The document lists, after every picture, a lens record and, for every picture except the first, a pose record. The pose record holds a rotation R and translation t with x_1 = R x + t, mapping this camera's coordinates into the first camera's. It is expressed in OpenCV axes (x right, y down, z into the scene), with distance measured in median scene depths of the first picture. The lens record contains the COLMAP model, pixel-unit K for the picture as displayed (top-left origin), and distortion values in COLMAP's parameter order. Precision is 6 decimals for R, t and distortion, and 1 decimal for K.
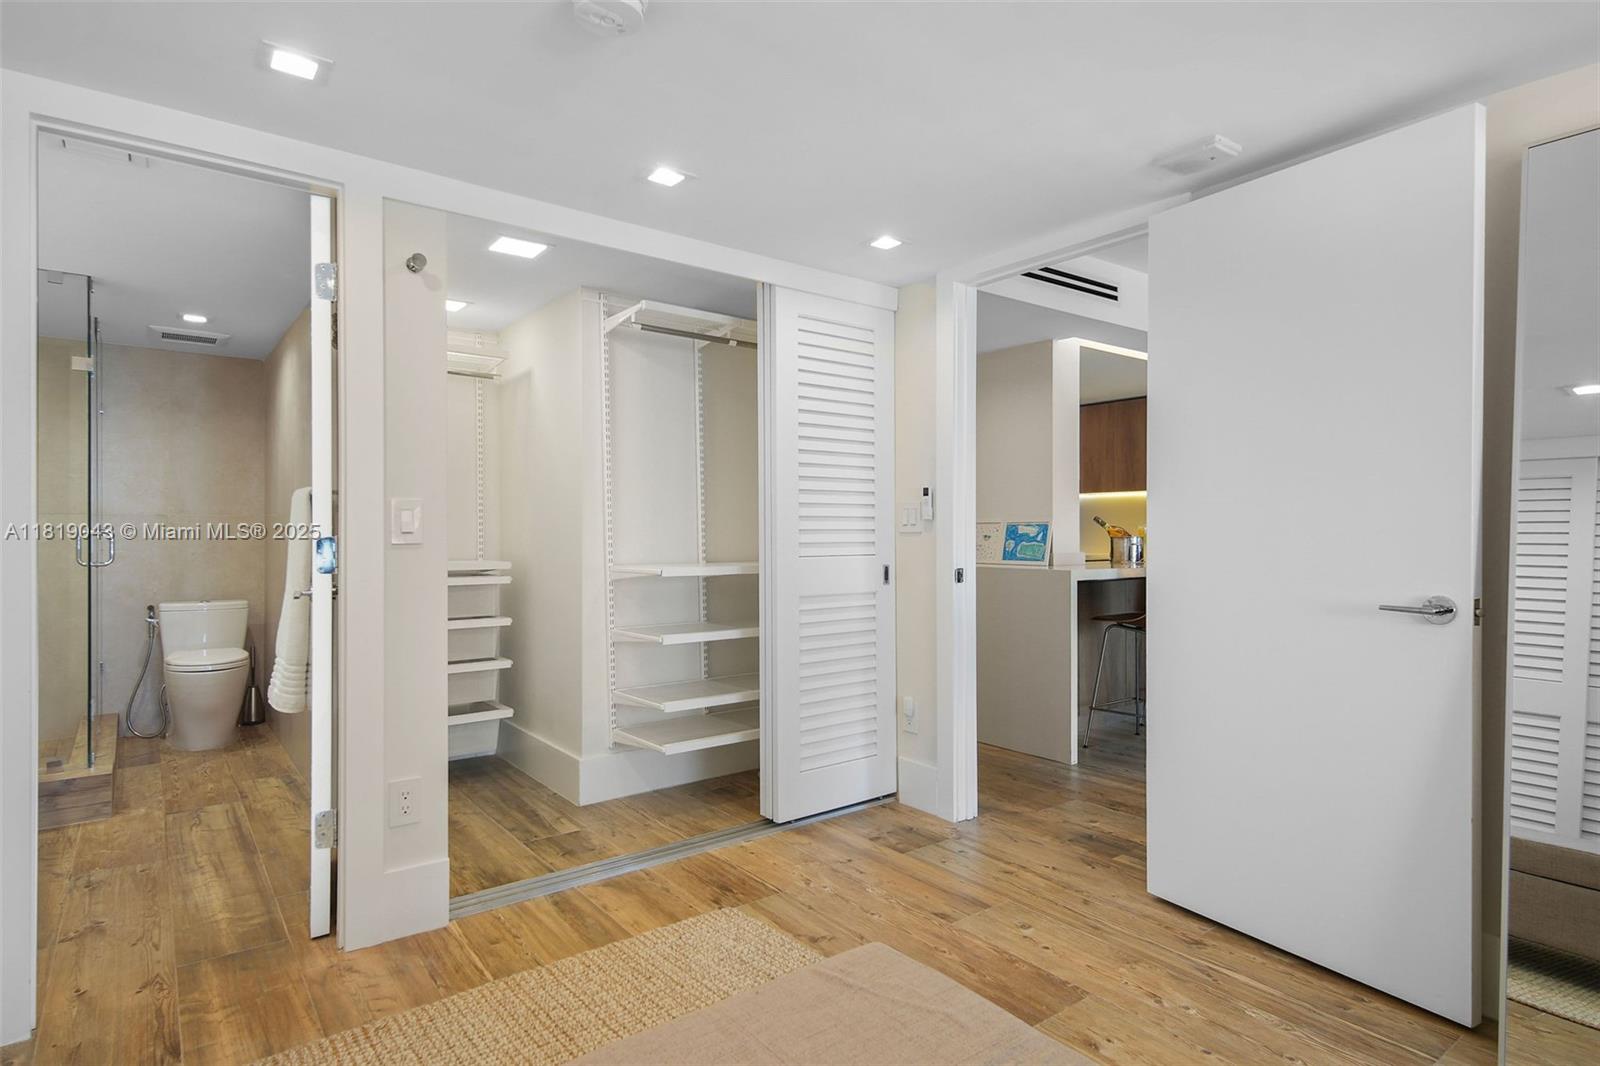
lens RADIAL K [[853.0, 0, 801.6], [0, 853.0, 517.0], [0, 0, 1]] dist [0.033469, -0.016264]
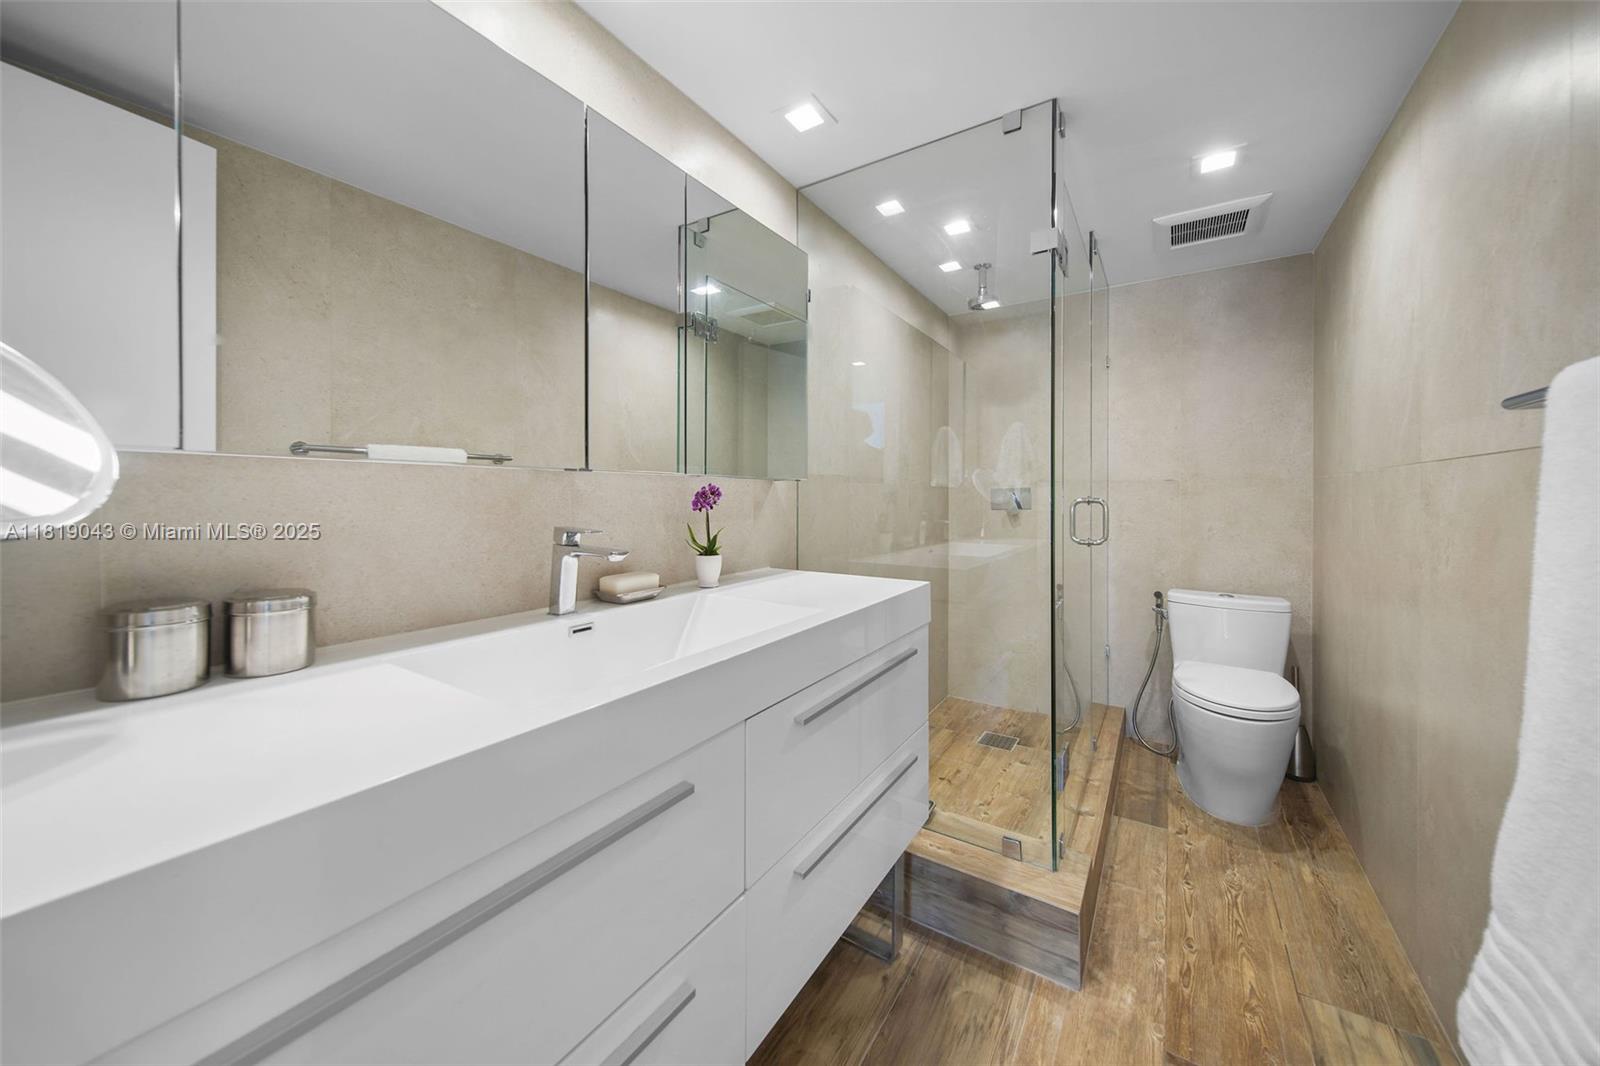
lens RADIAL K [[572.2, 0, 798.7], [0, 572.2, 502.2], [0, 0, 1]] dist [0.006578, -0.000172]
pose [[0.335386, 0.011567, -0.942010, -0.363413], [0.009236, 0.999836, 0.015565, 0.007505], [0.942036, -0.013921, 0.335224, 0.508203]]
